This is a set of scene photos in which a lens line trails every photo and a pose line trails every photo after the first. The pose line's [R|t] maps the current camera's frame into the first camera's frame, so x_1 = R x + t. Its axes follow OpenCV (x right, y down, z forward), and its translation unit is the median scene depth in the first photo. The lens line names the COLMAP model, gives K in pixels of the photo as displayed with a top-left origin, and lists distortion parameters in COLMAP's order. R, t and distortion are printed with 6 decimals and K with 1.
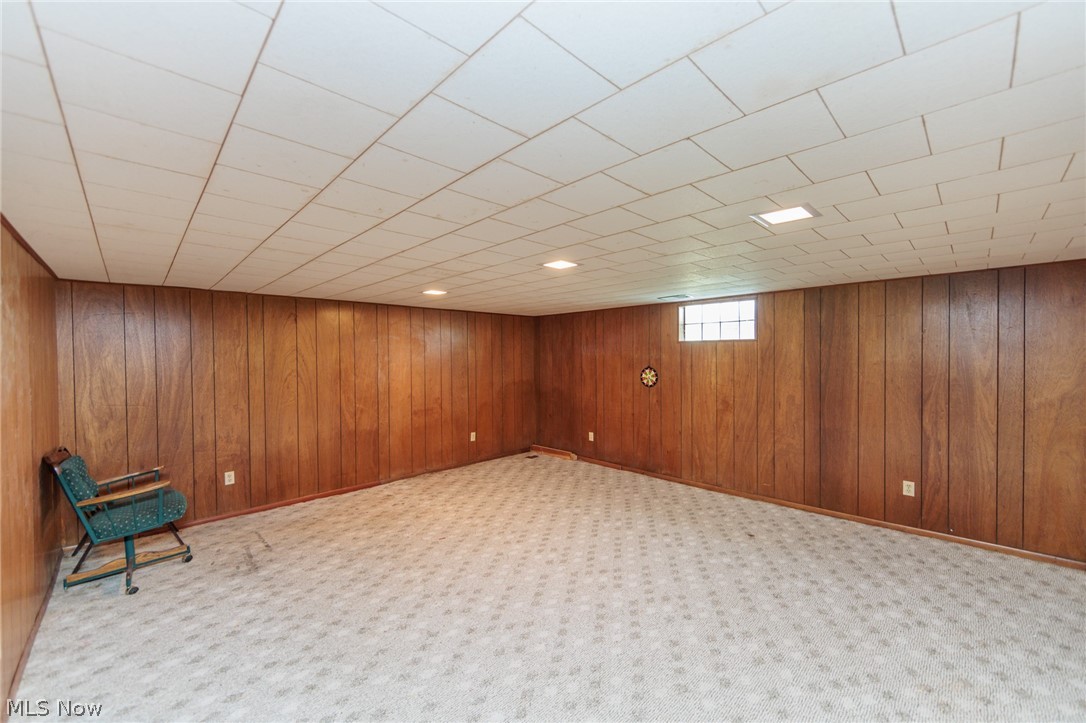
lens RADIAL K [[423.6, 0, 545.1], [0, 423.6, 360.5], [0, 0, 1]] dist [-0.000680, 0.000094]
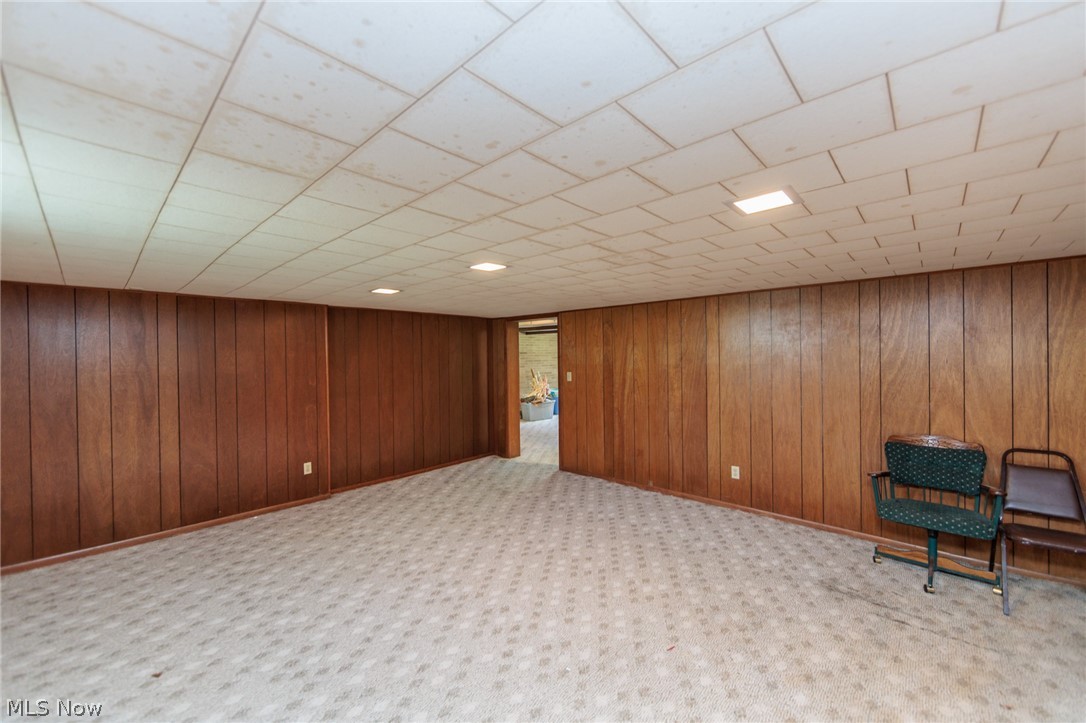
lens RADIAL K [[423.6, 0, 545.1], [0, 423.6, 360.5], [0, 0, 1]] dist [-0.000680, 0.000094]
pose [[-0.998515, 0.022222, -0.049735, -0.040436], [0.021139, 0.999530, 0.022184, -0.032181], [0.050205, 0.021100, -0.998516, 1.944823]]
